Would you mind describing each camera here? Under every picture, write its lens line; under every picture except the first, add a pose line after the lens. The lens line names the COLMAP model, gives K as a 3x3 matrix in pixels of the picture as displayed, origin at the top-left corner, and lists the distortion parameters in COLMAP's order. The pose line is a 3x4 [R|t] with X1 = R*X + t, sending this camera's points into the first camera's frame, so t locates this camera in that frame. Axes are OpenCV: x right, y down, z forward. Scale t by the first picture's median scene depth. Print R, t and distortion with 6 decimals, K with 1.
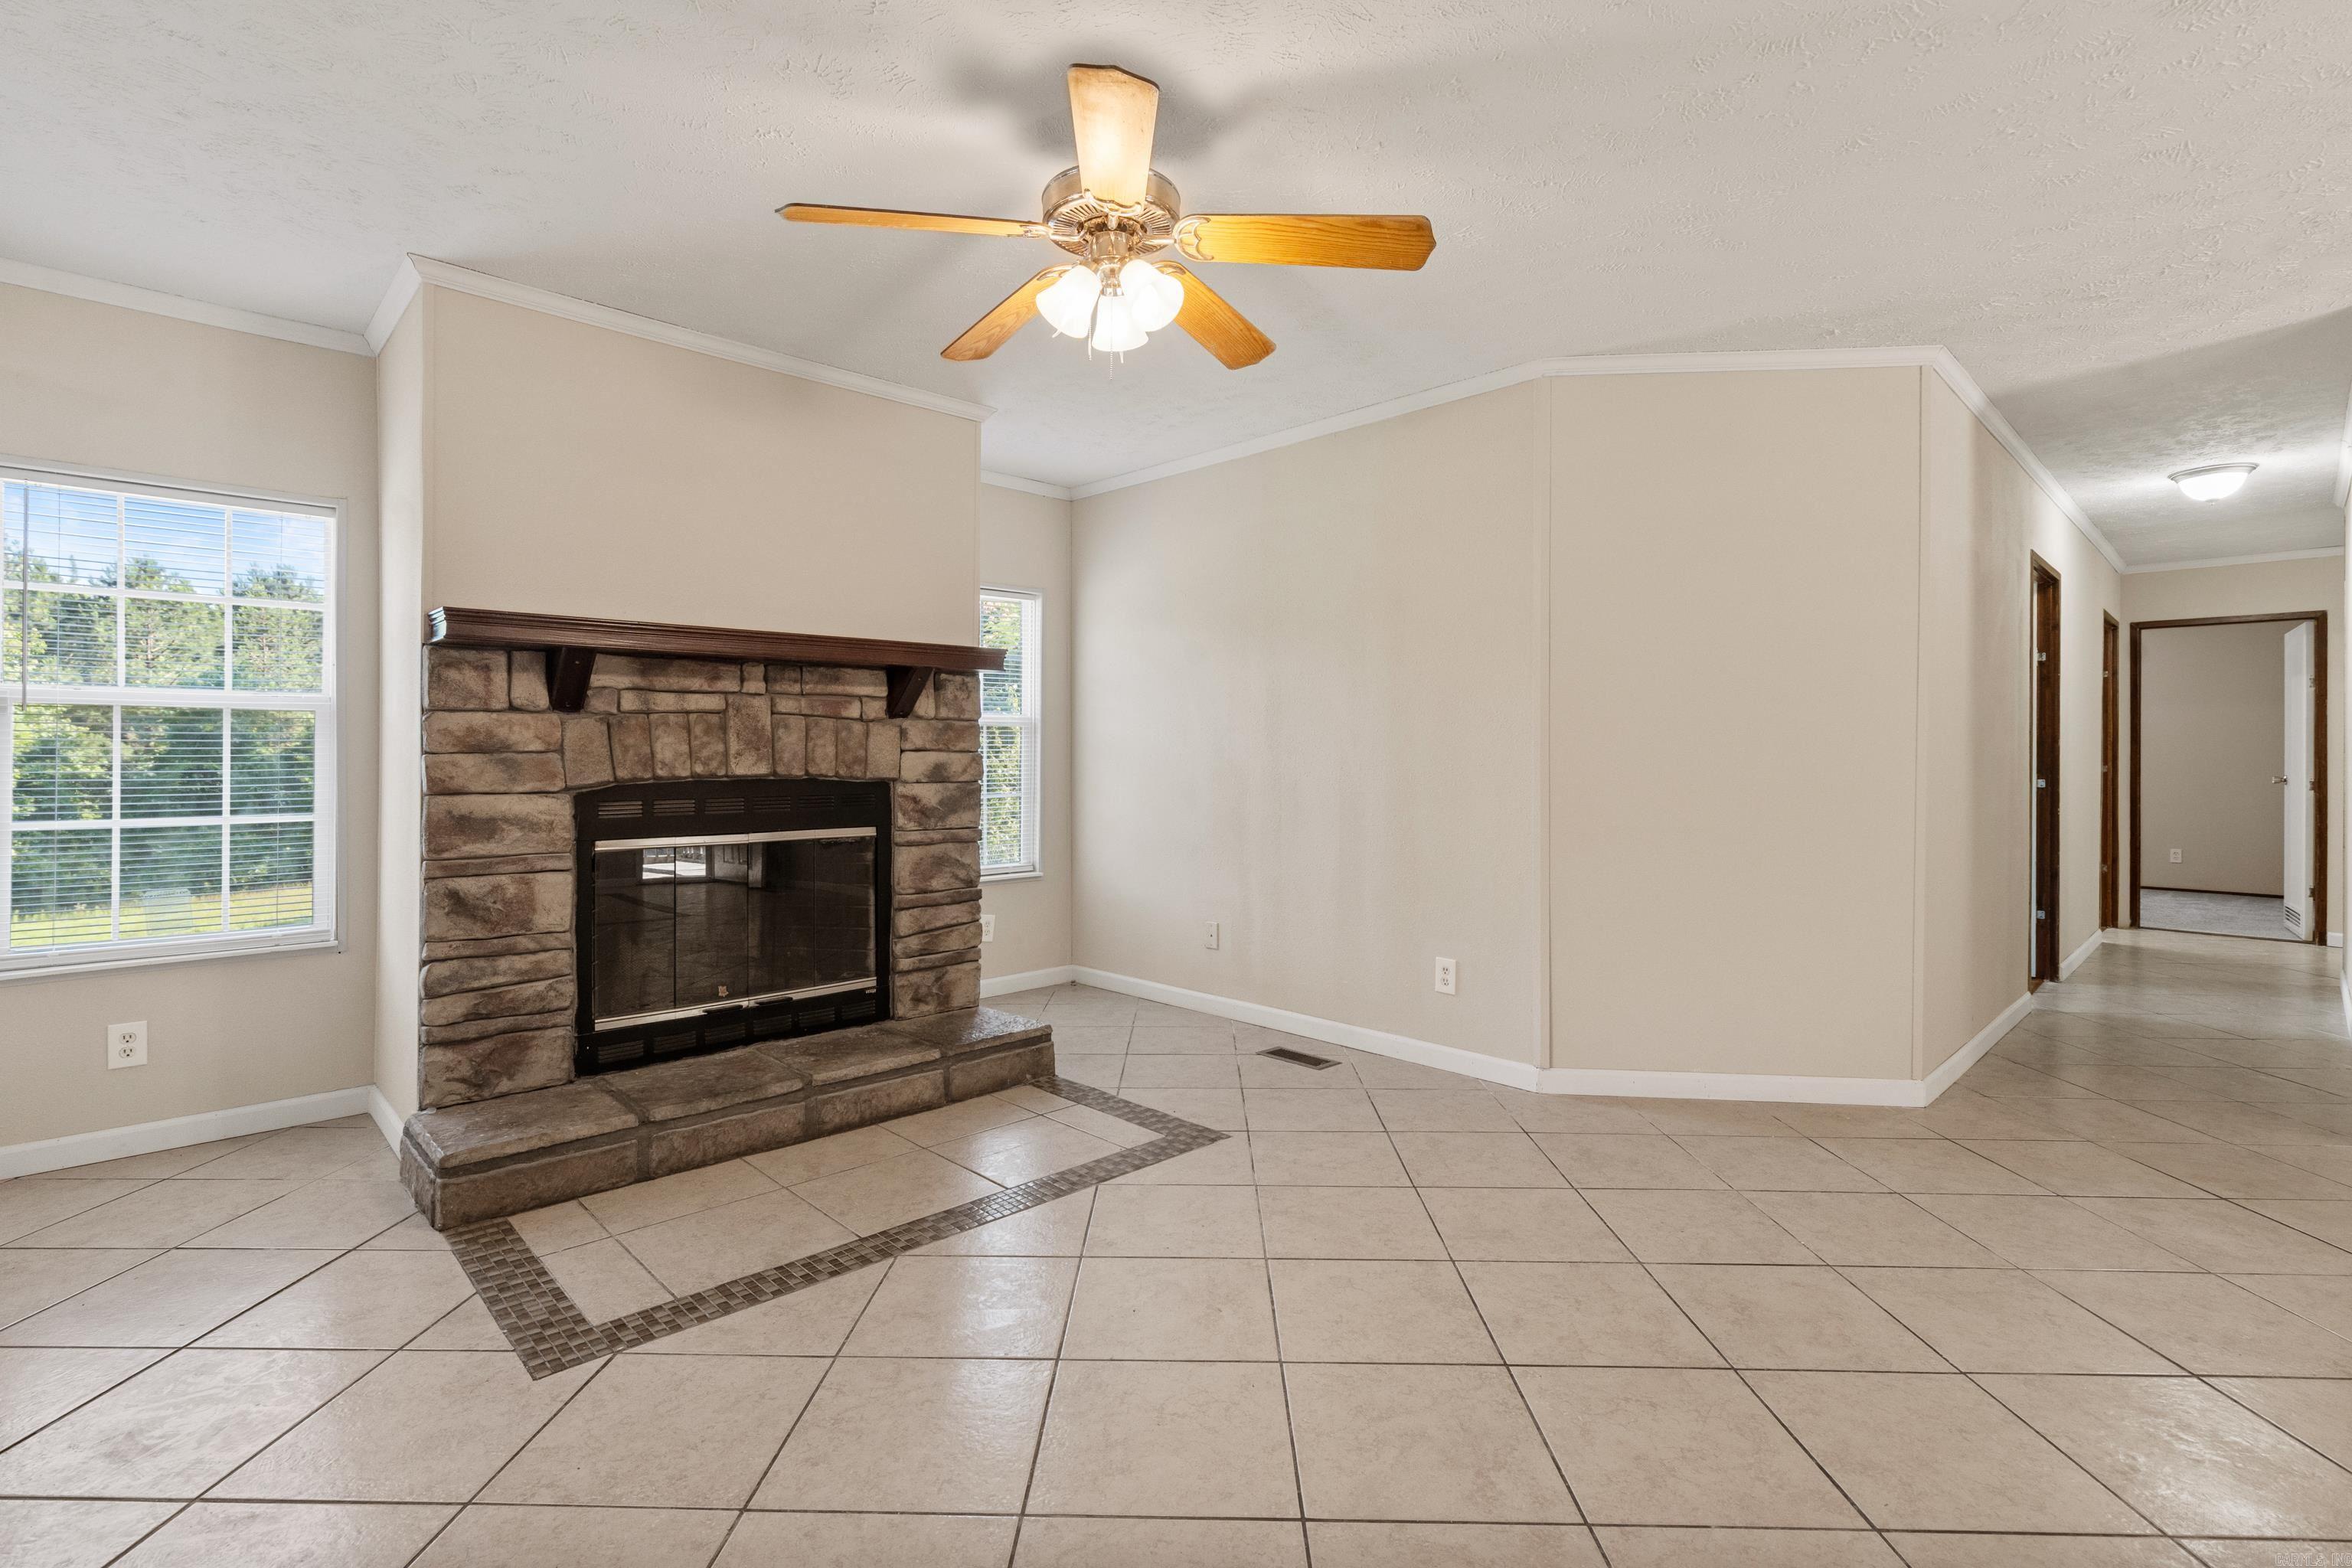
lens RADIAL K [[1075.7, 0, 1209.1], [0, 1075.7, 758.9], [0, 0, 1]] dist [0.001557, 0.000881]
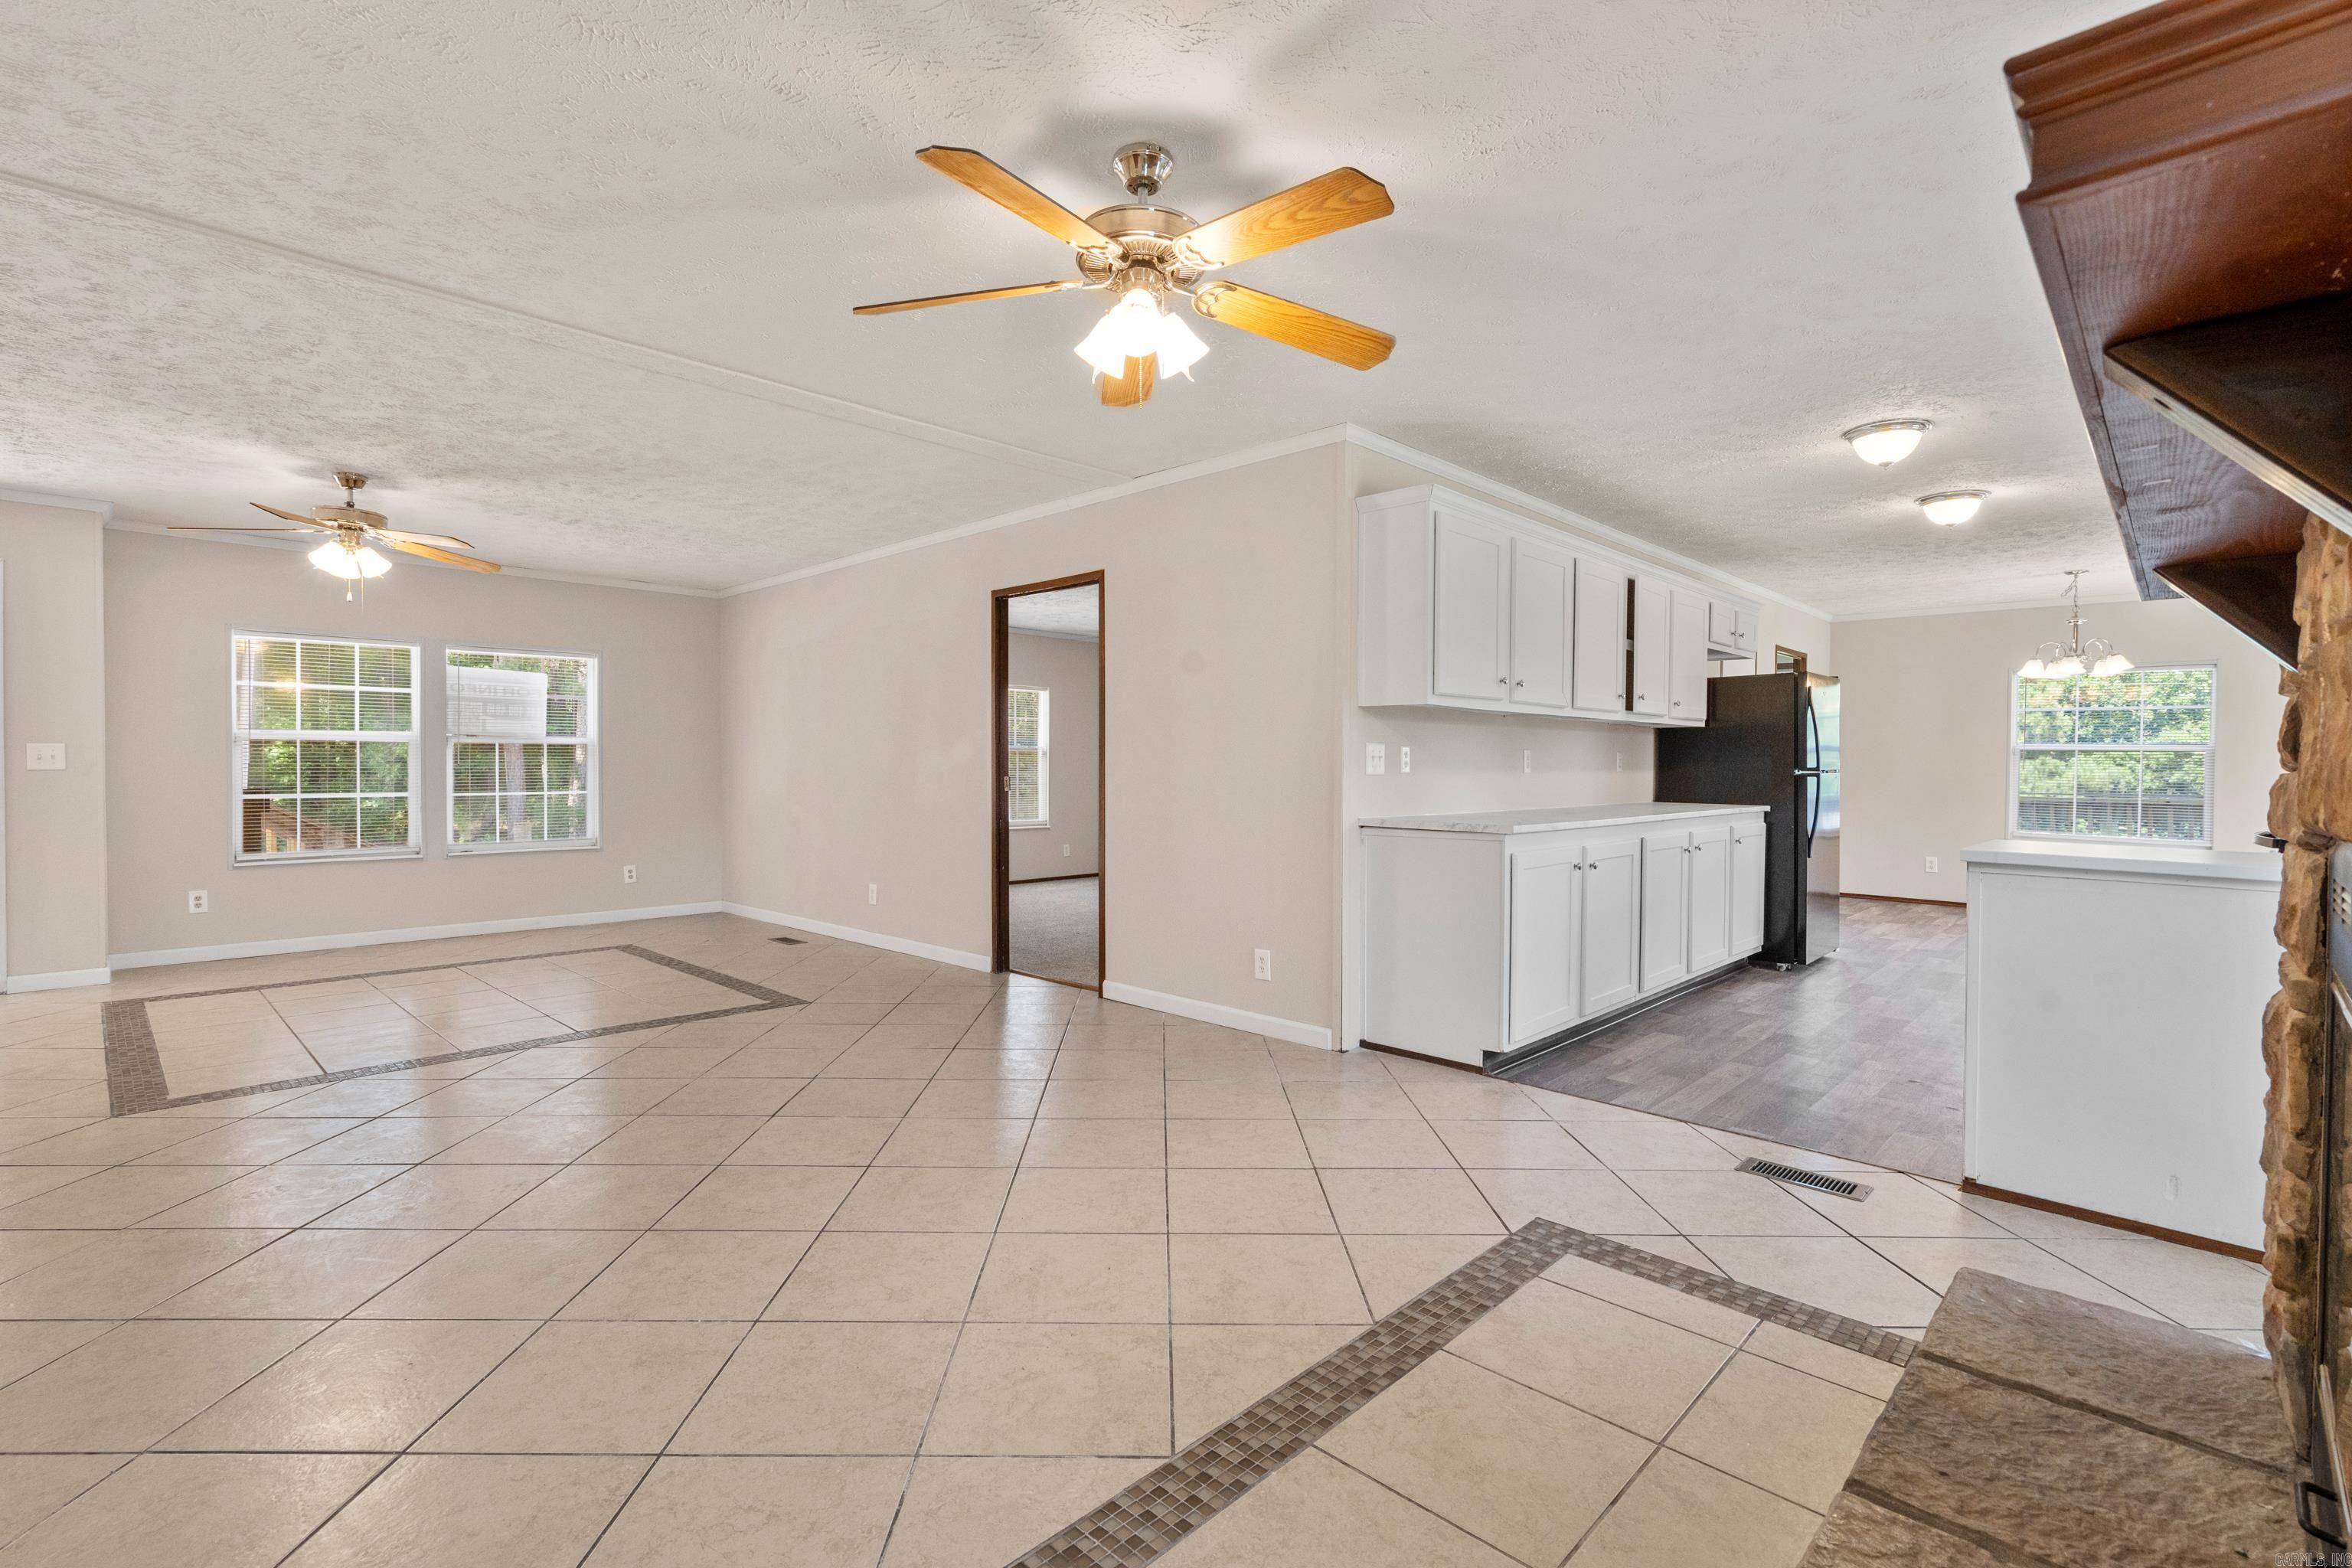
lens RADIAL K [[1075.7, 0, 1200.7], [0, 1075.7, 787.2], [0, 0, 1]] dist [0.001557, 0.000881]
pose [[-0.999596, -0.009989, -0.026614, -0.080319], [-0.010501, 0.999761, 0.019185, -0.002224], [0.026416, 0.019457, -0.999462, 1.304590]]
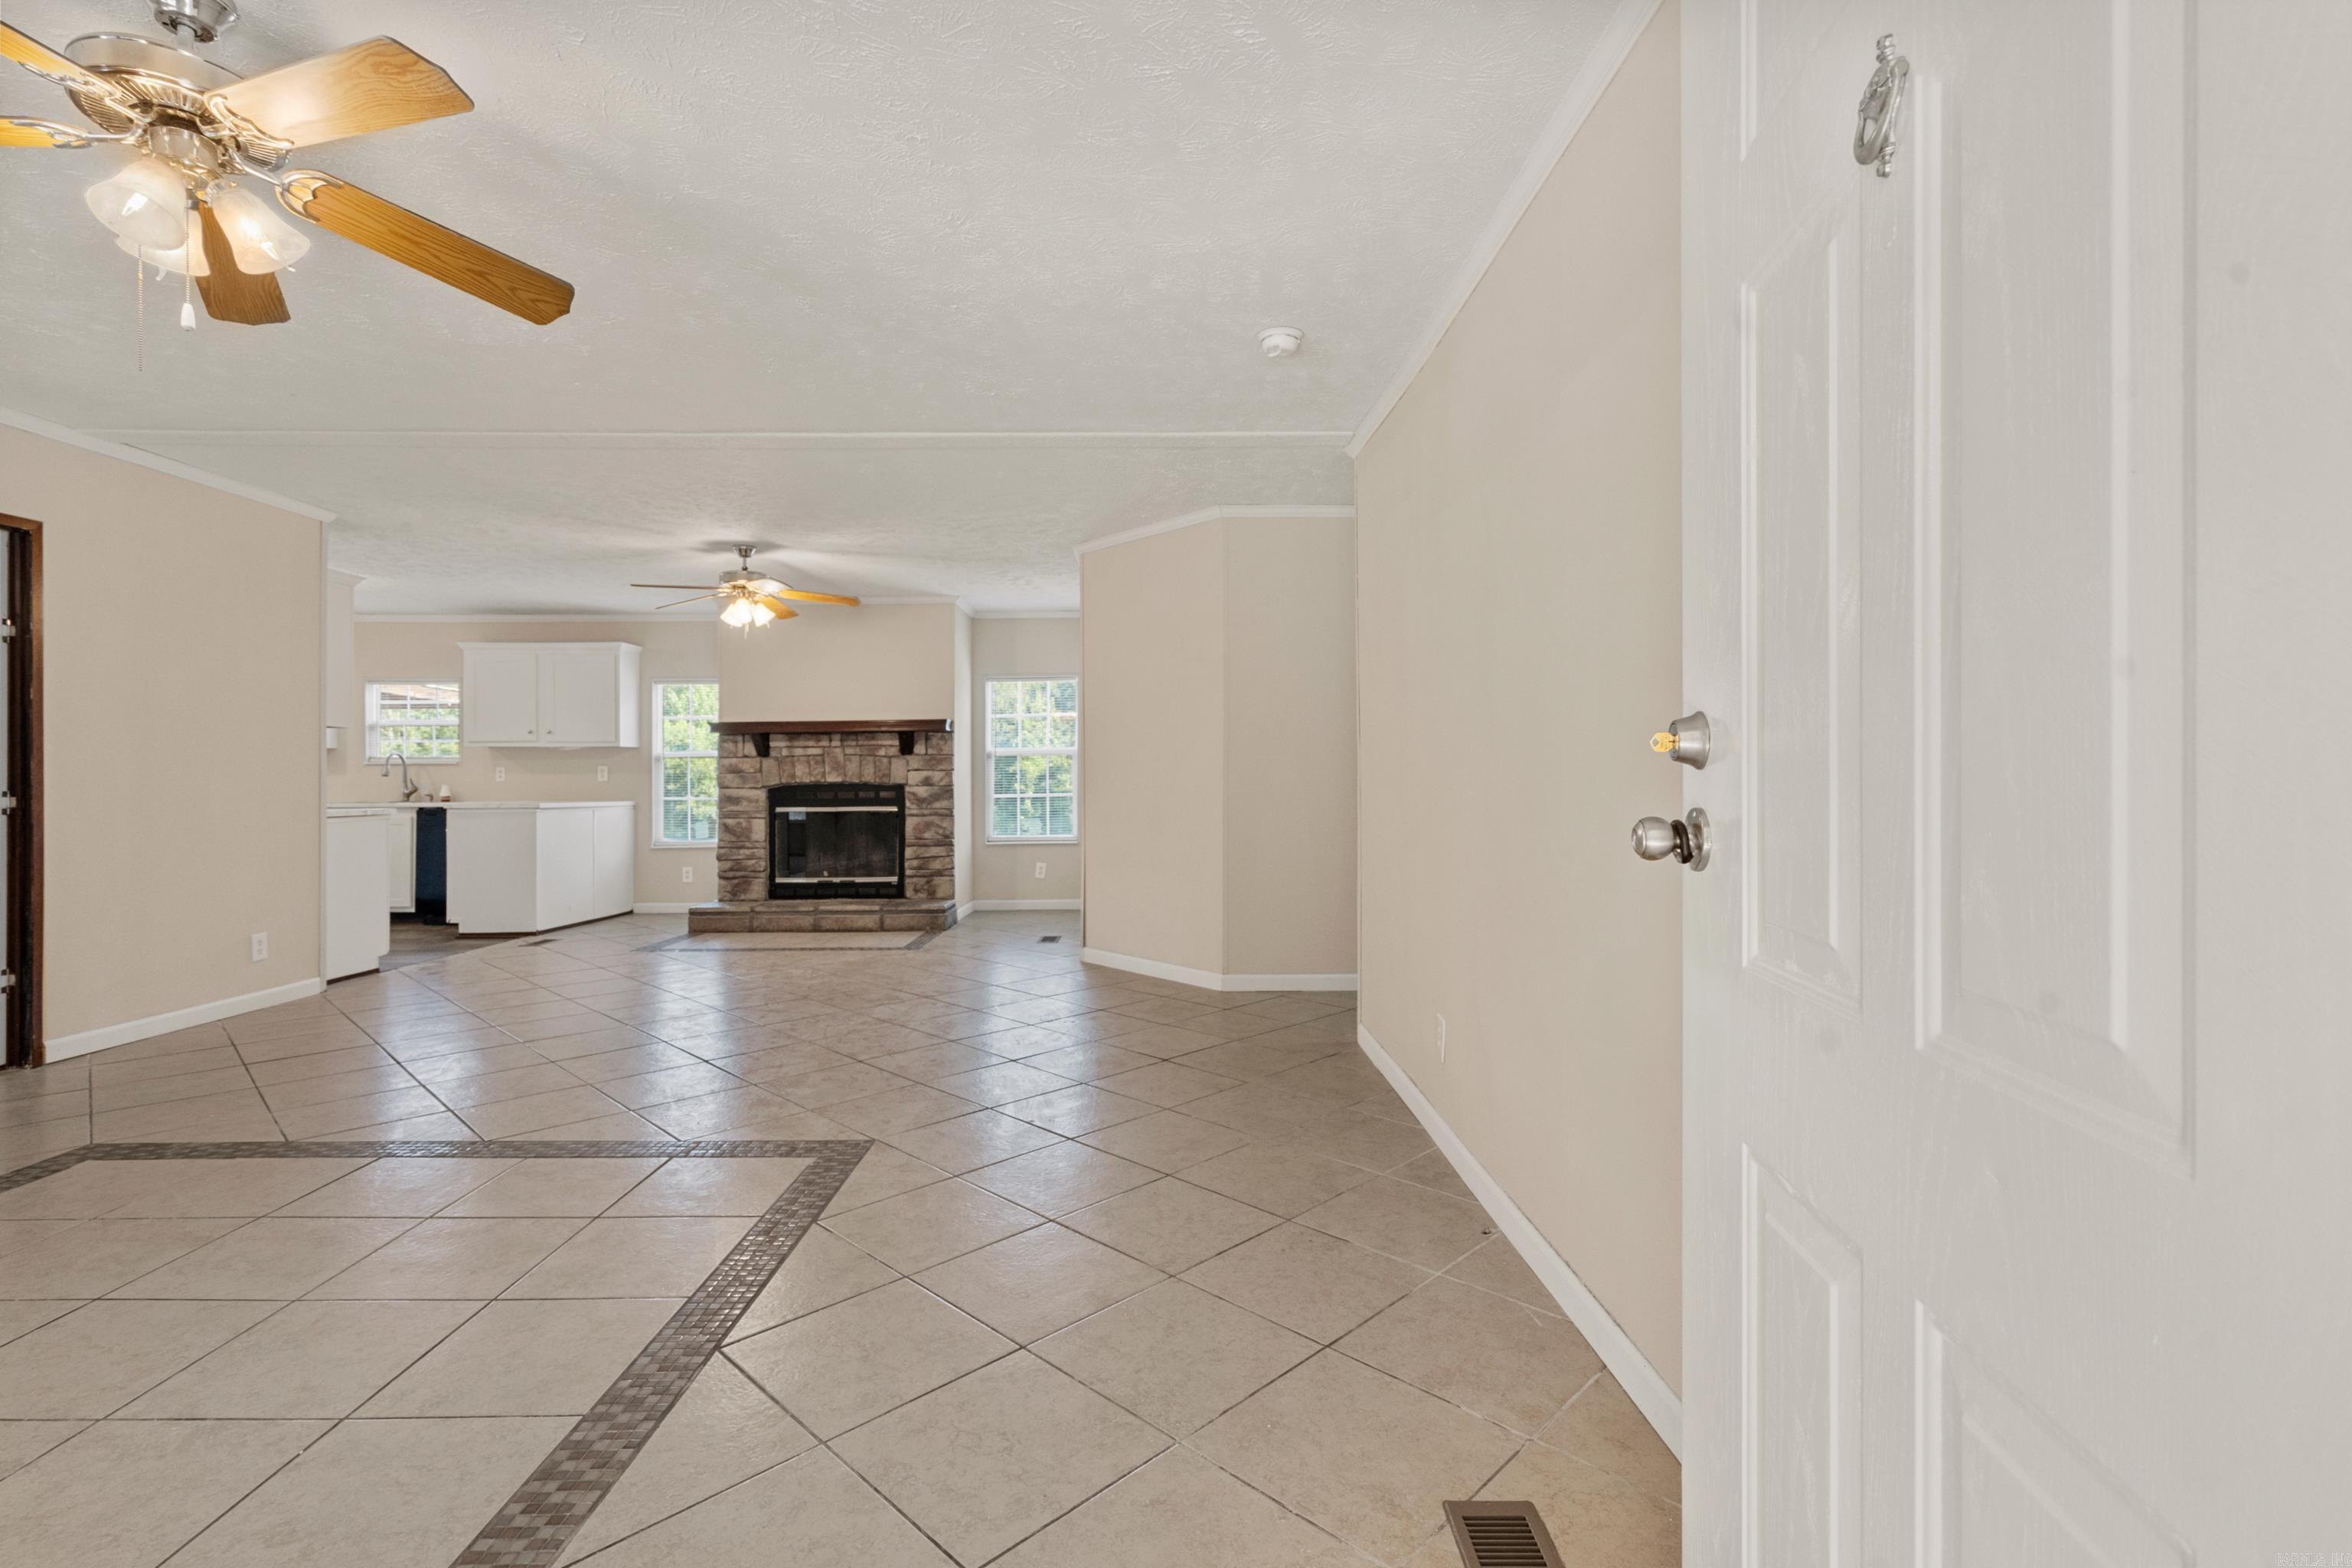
lens RADIAL K [[1075.7, 0, 1178.6], [0, 1075.7, 767.9], [0, 0, 1]] dist [0.001557, 0.000881]
pose [[0.730733, -0.011490, -0.682566, 1.700098], [0.004845, 0.999920, -0.011645, 0.016012], [0.682646, 0.005202, 0.730731, -0.187787]]
